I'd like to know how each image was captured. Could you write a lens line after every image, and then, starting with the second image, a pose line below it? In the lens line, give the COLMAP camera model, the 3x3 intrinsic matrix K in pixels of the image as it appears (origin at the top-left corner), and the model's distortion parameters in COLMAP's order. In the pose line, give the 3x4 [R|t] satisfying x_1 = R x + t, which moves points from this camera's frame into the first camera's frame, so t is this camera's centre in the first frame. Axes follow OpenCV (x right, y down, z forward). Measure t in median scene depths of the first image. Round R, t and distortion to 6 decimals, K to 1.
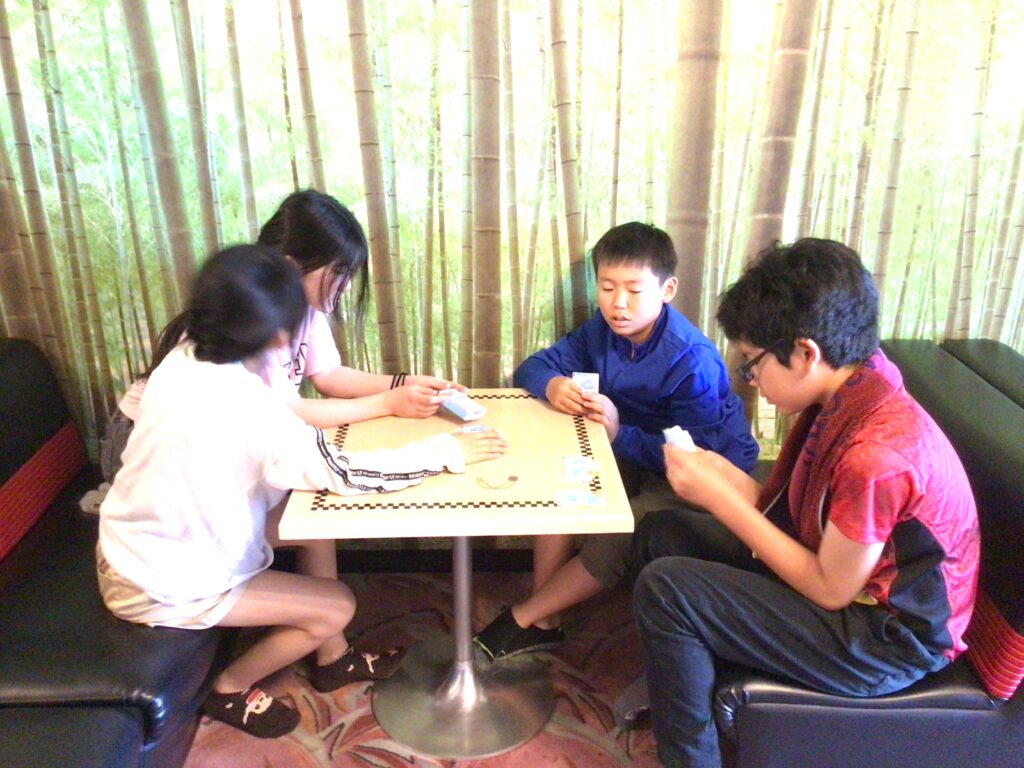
lens RADIAL K [[943.9, 0, 523.4], [0, 943.9, 378.4], [0, 0, 1]] dist [0.100652, -0.200330]
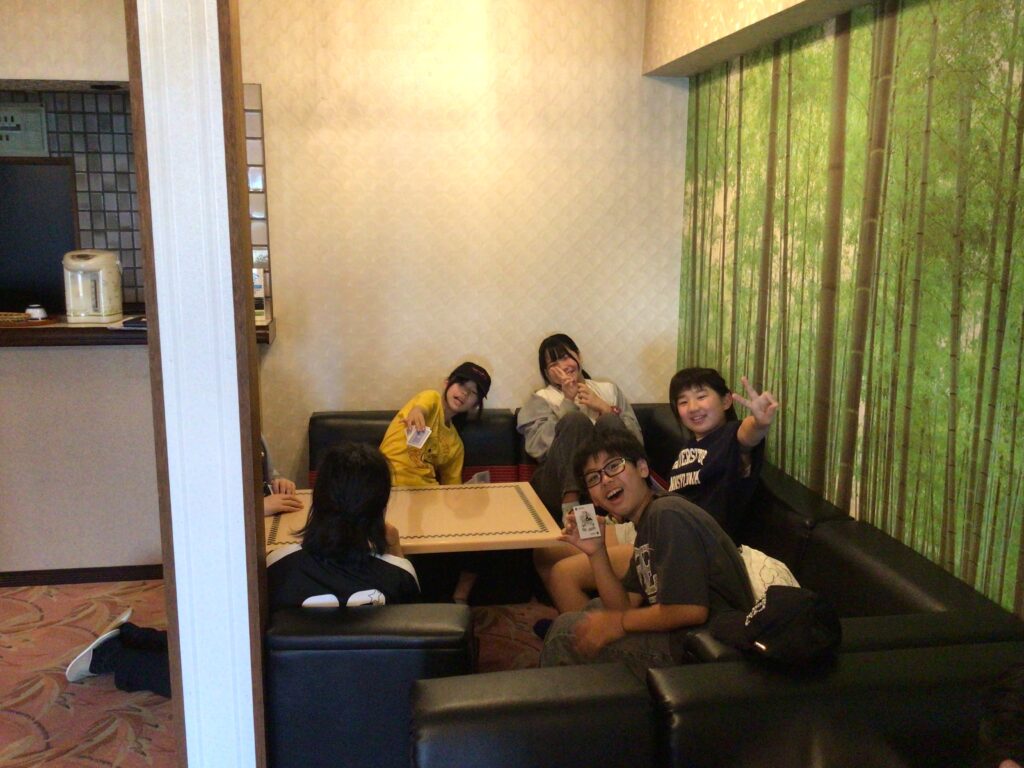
lens RADIAL K [[943.9, 0, 501.0], [0, 943.9, 376.7], [0, 0, 1]] dist [0.100652, -0.200330]
pose [[0.119677, 0.158994, -0.979999, 1.448328], [-0.374181, 0.921527, 0.103813, -0.170029], [0.919601, 0.354273, 0.169778, 0.338438]]
